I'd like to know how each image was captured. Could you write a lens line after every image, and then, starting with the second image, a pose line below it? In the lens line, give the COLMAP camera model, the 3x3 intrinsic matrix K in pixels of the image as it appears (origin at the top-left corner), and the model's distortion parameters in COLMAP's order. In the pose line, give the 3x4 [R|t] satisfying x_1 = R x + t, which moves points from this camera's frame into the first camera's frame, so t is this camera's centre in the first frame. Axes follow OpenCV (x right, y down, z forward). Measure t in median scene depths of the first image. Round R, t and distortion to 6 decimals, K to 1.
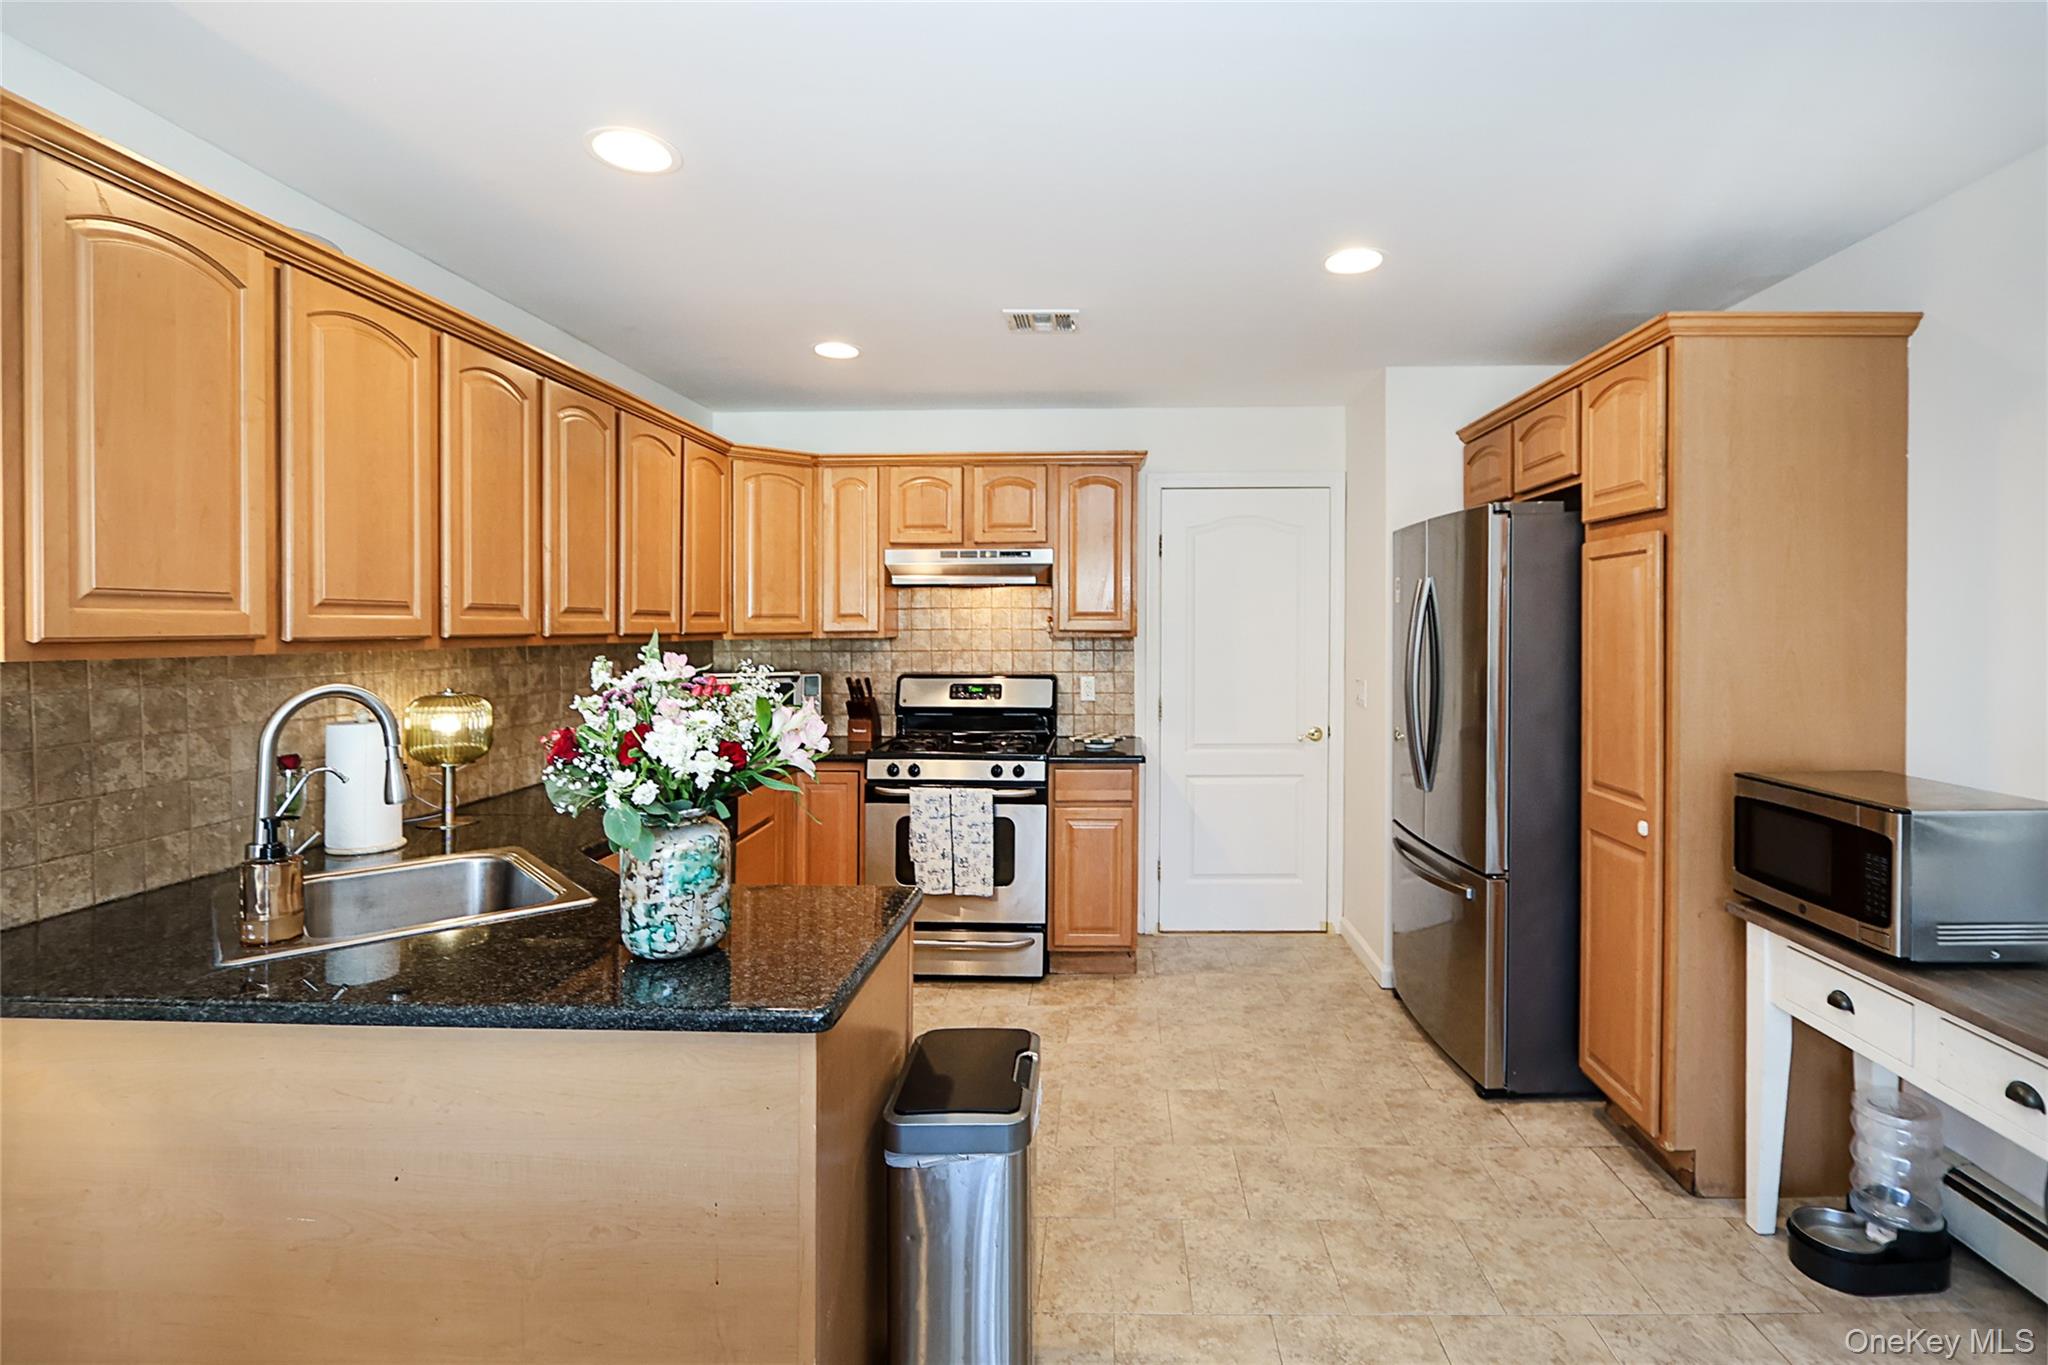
lens RADIAL K [[1055.8, 0, 1065.0], [0, 1055.8, 638.7], [0, 0, 1]] dist [-0.016052, 0.000662]
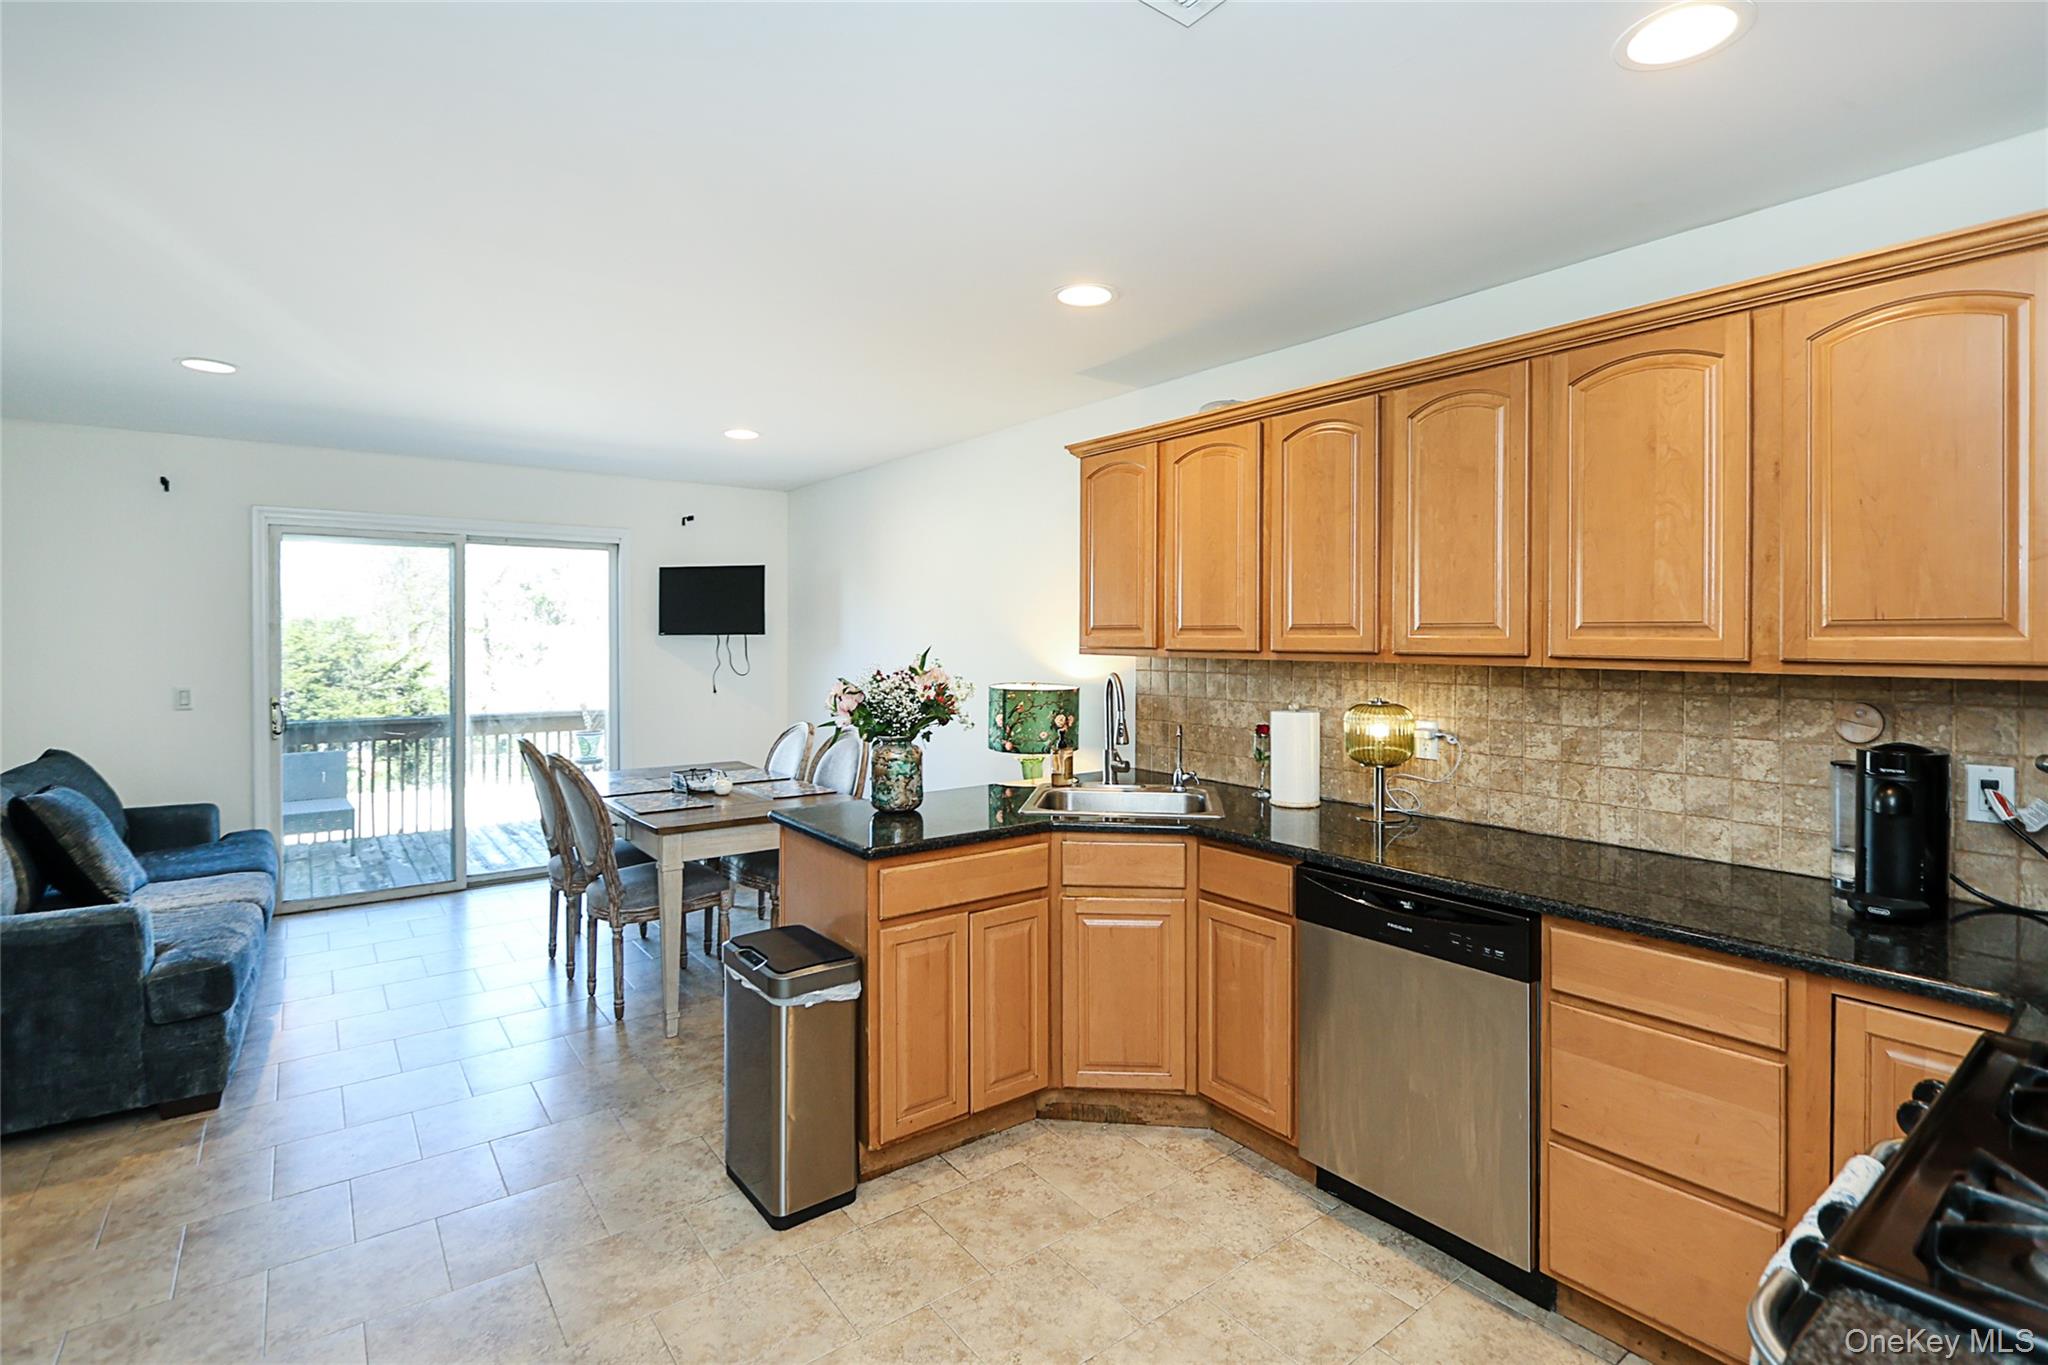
lens RADIAL K [[948.9, 0, 1039.1], [0, 948.9, 643.7], [0, 0, 1]] dist [-0.009232, 0.000383]
pose [[-0.771435, 0.007916, -0.636259, 0.230046], [-0.004826, 0.999821, 0.018290, -0.019030], [0.636290, 0.017180, -0.771259, 1.043241]]
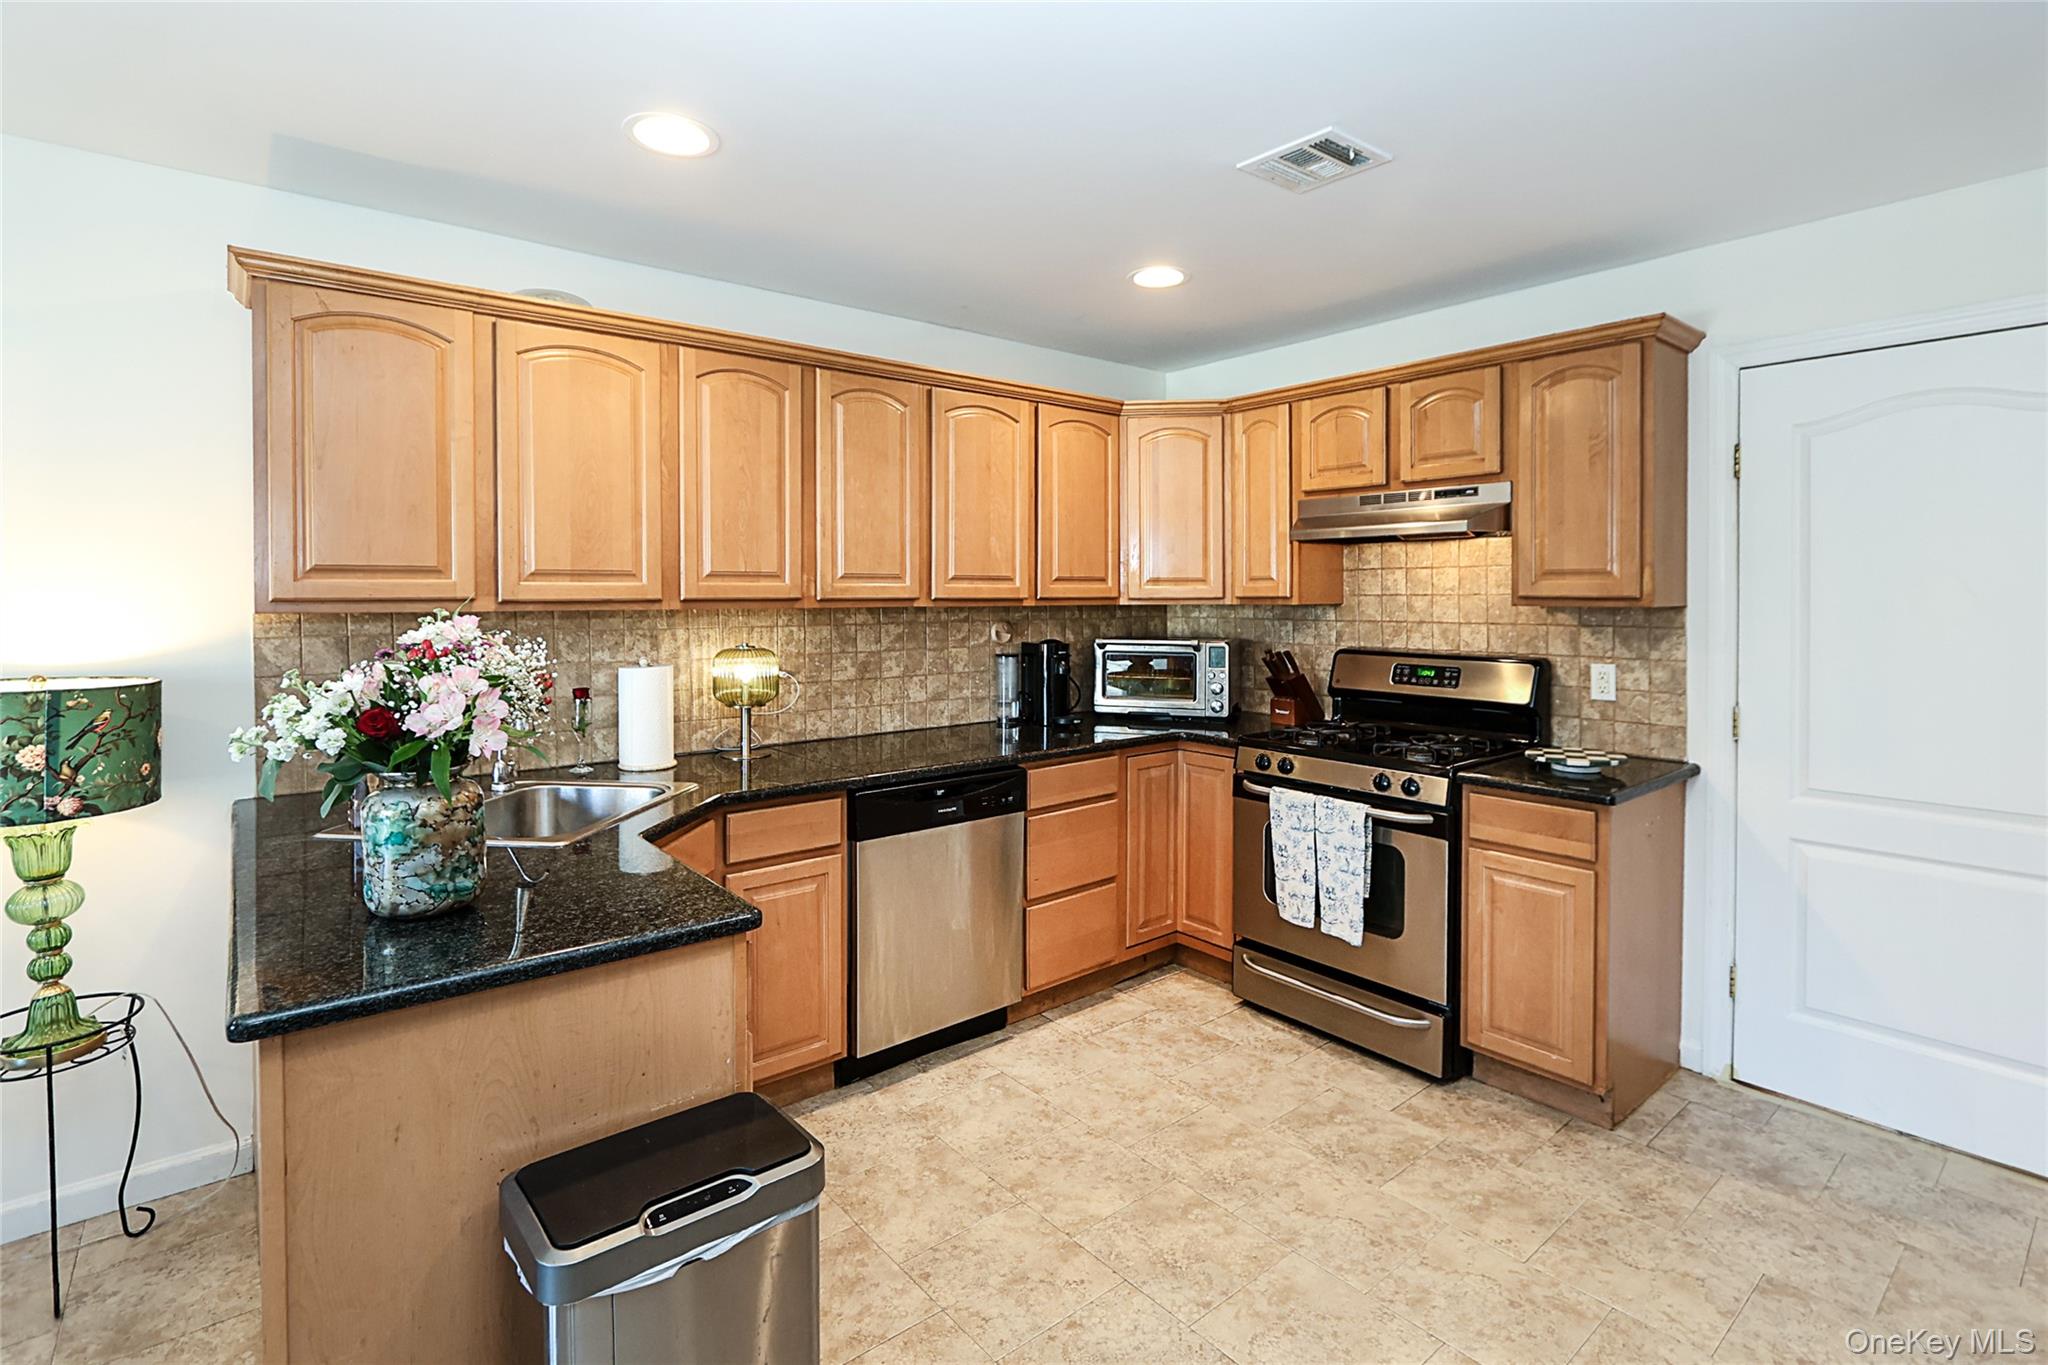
lens RADIAL K [[948.9, 0, 967.0], [0, 948.9, 604.8], [0, 0, 1]] dist [-0.009232, 0.000383]
pose [[0.628033, 0.009615, -0.778127, 0.277612], [-0.008566, 0.999949, 0.005442, -0.002896], [0.778140, 0.003247, 0.628083, 0.348538]]
